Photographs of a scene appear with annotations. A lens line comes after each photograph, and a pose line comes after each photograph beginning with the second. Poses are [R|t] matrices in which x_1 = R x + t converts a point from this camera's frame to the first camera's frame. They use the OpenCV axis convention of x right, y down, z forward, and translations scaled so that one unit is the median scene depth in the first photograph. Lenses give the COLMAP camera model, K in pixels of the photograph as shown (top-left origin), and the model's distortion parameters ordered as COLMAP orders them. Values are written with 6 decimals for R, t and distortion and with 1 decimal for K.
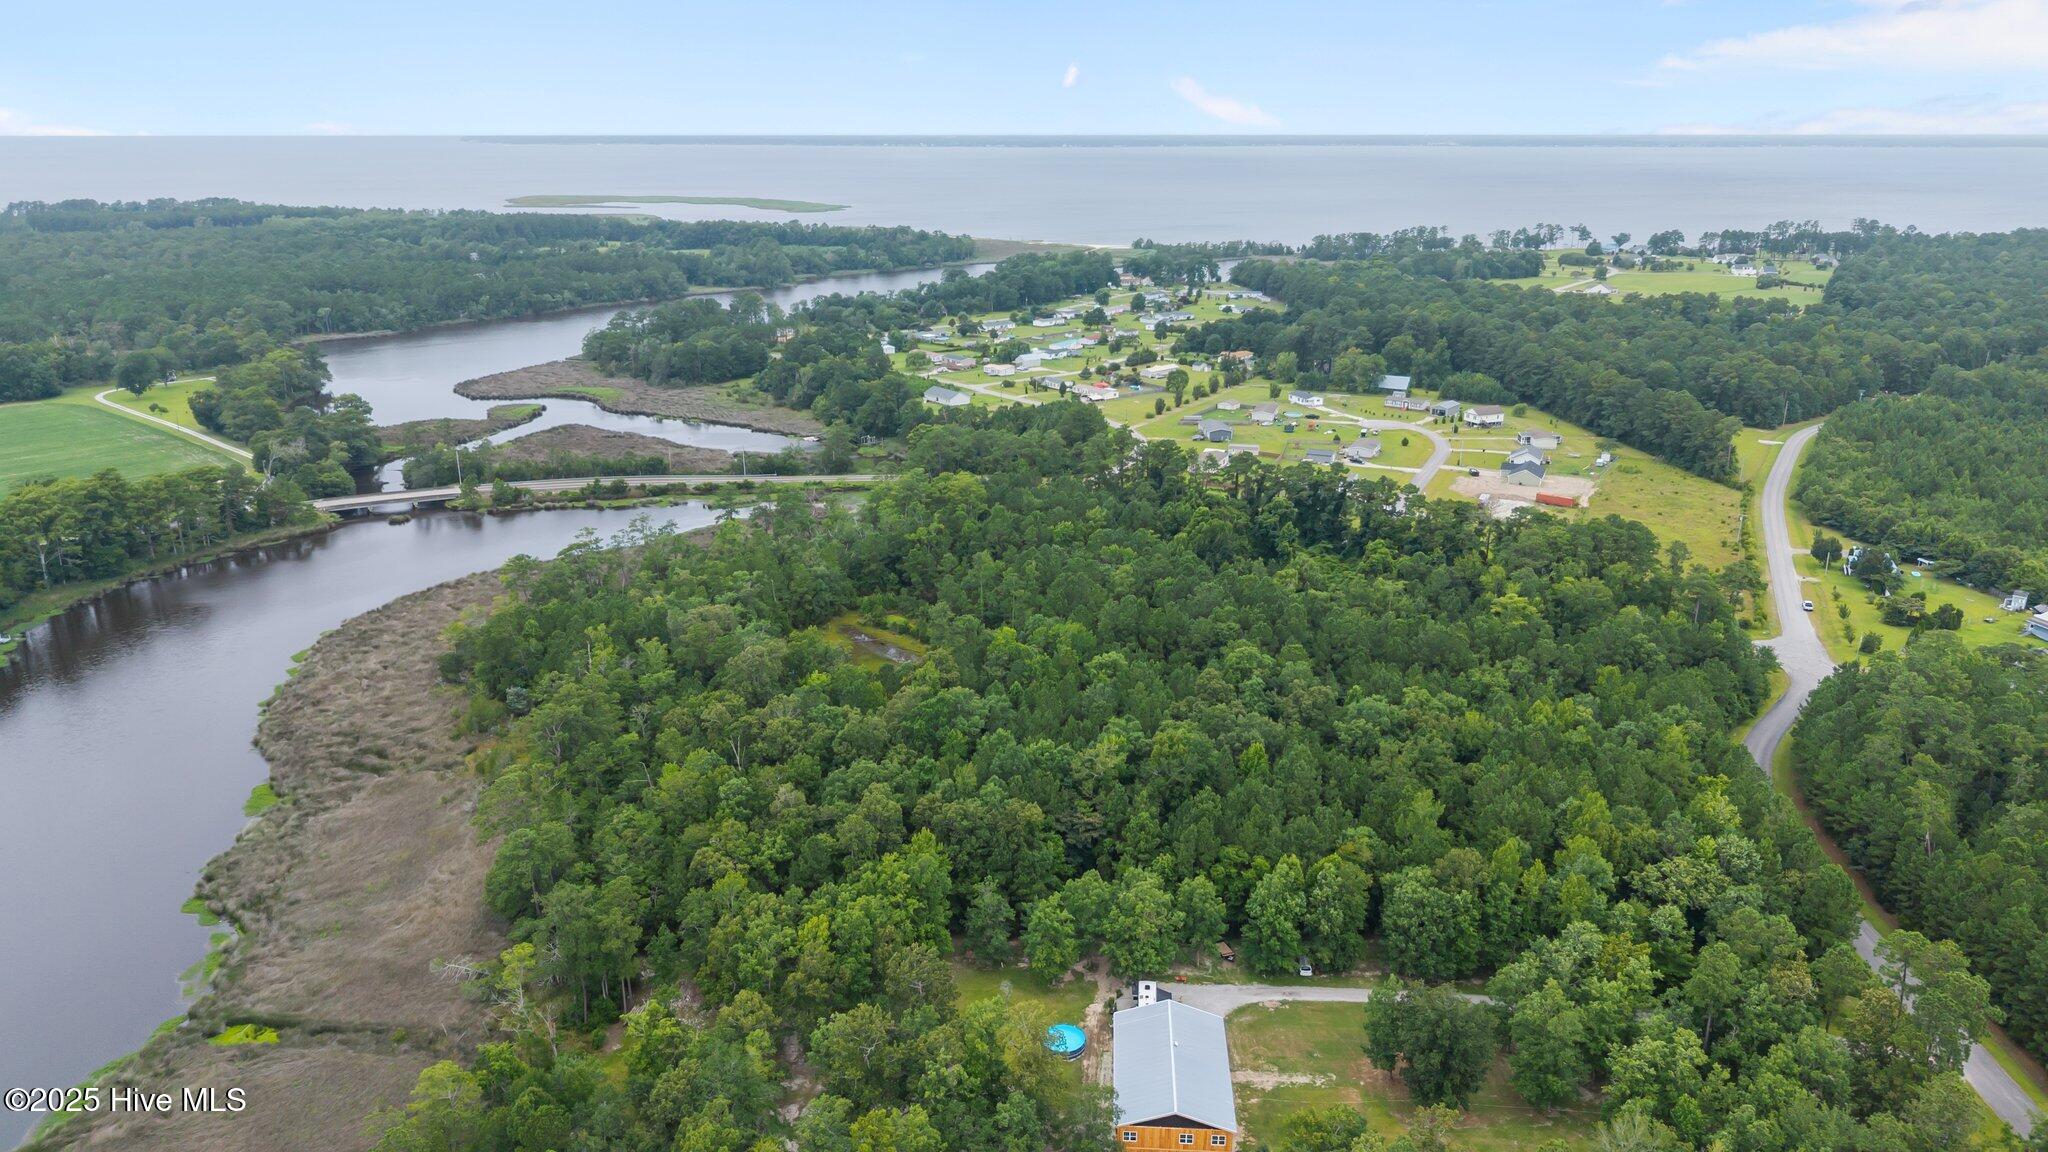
lens RADIAL K [[1386.1, 0, 1024.0], [0, 1386.1, 576.0], [0, 0, 1]] dist [0.027832, -0.059341]
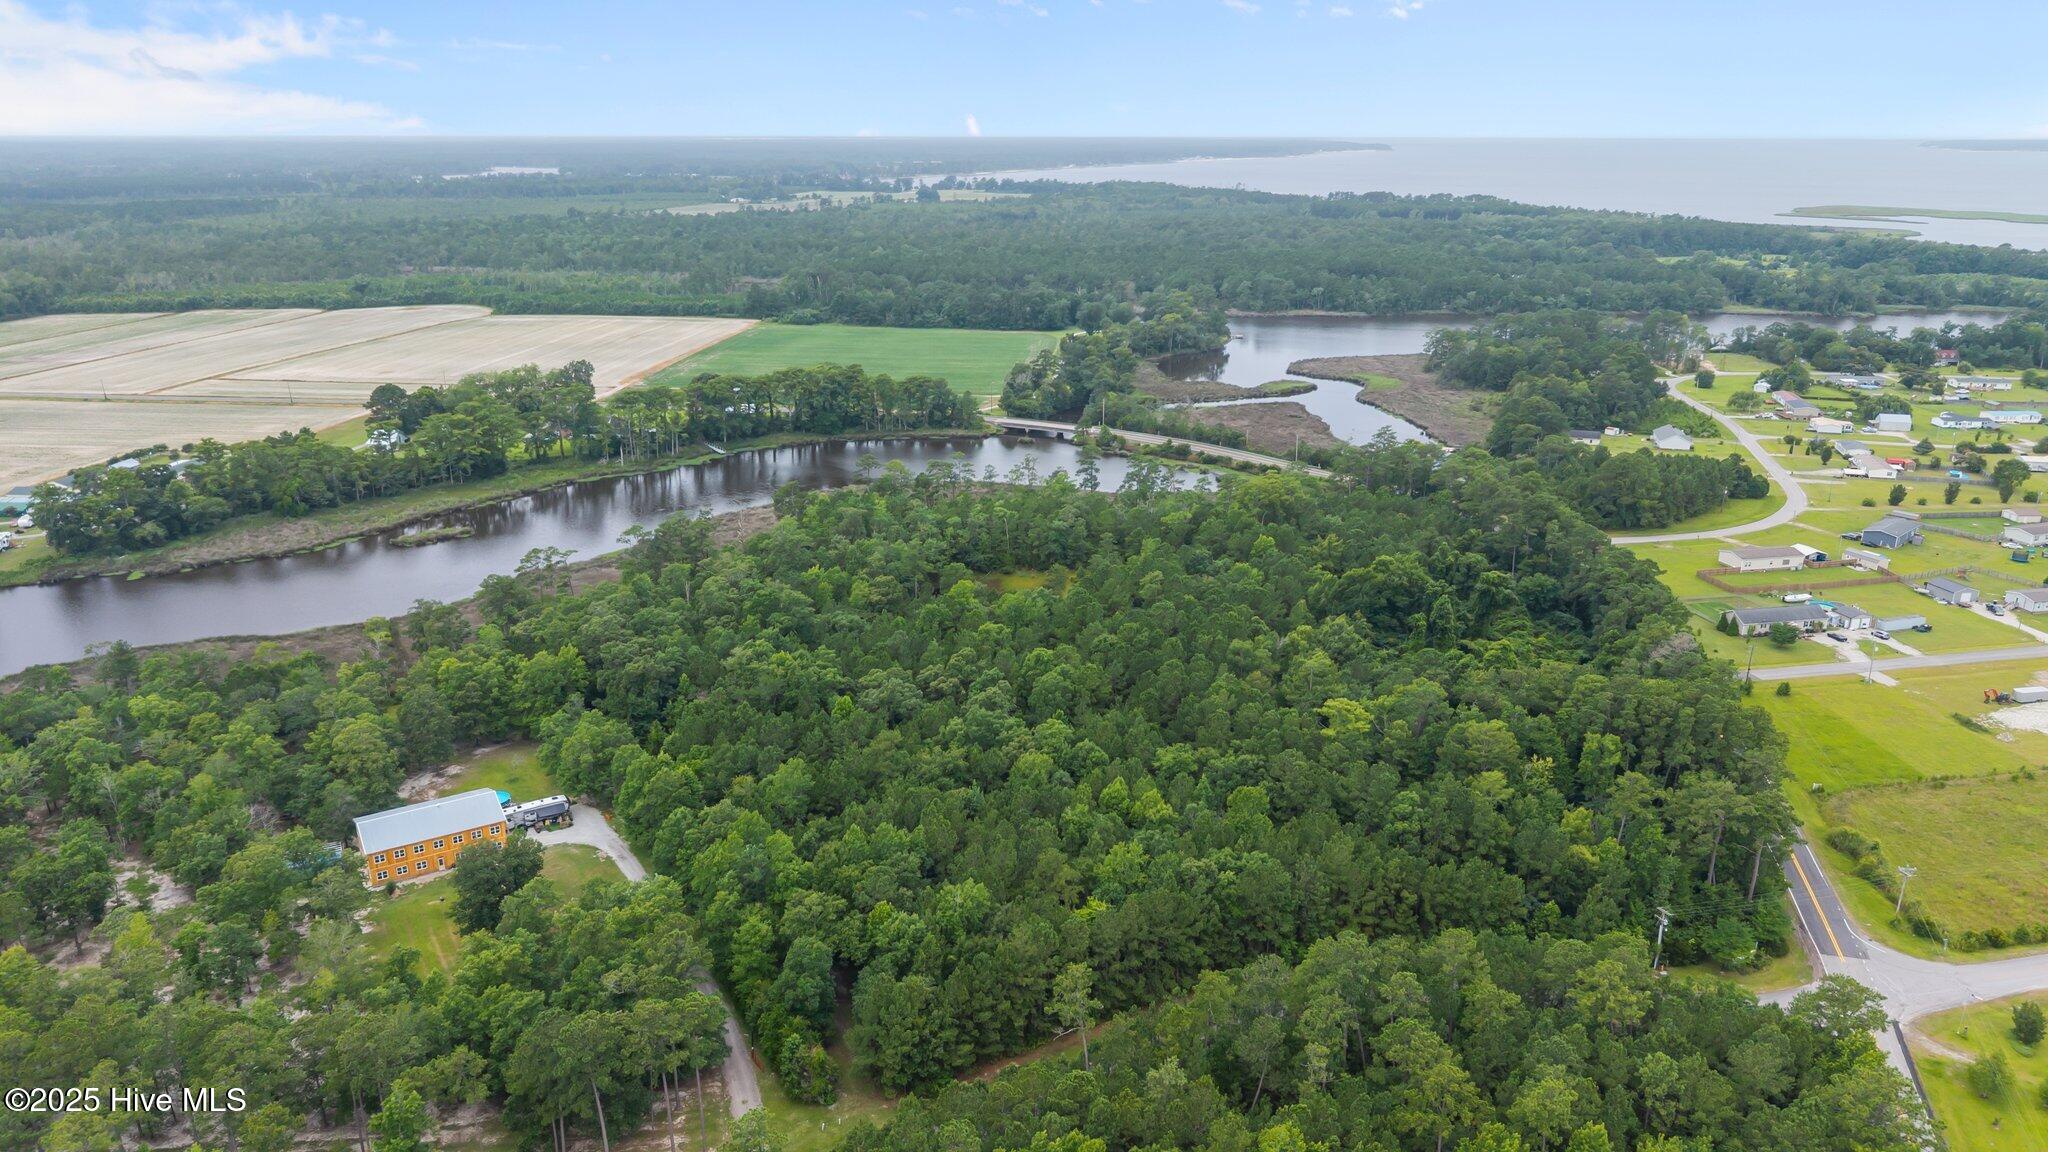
lens RADIAL K [[1376.3, 0, 1022.4], [0, 1376.3, 596.7], [0, 0, 1]] dist [0.031780, -0.043345]
pose [[0.584889, 0.257909, -0.769018, 0.374788], [-0.248305, 0.959516, 0.132945, -0.047000], [0.772172, 0.113193, 0.625250, 0.150514]]
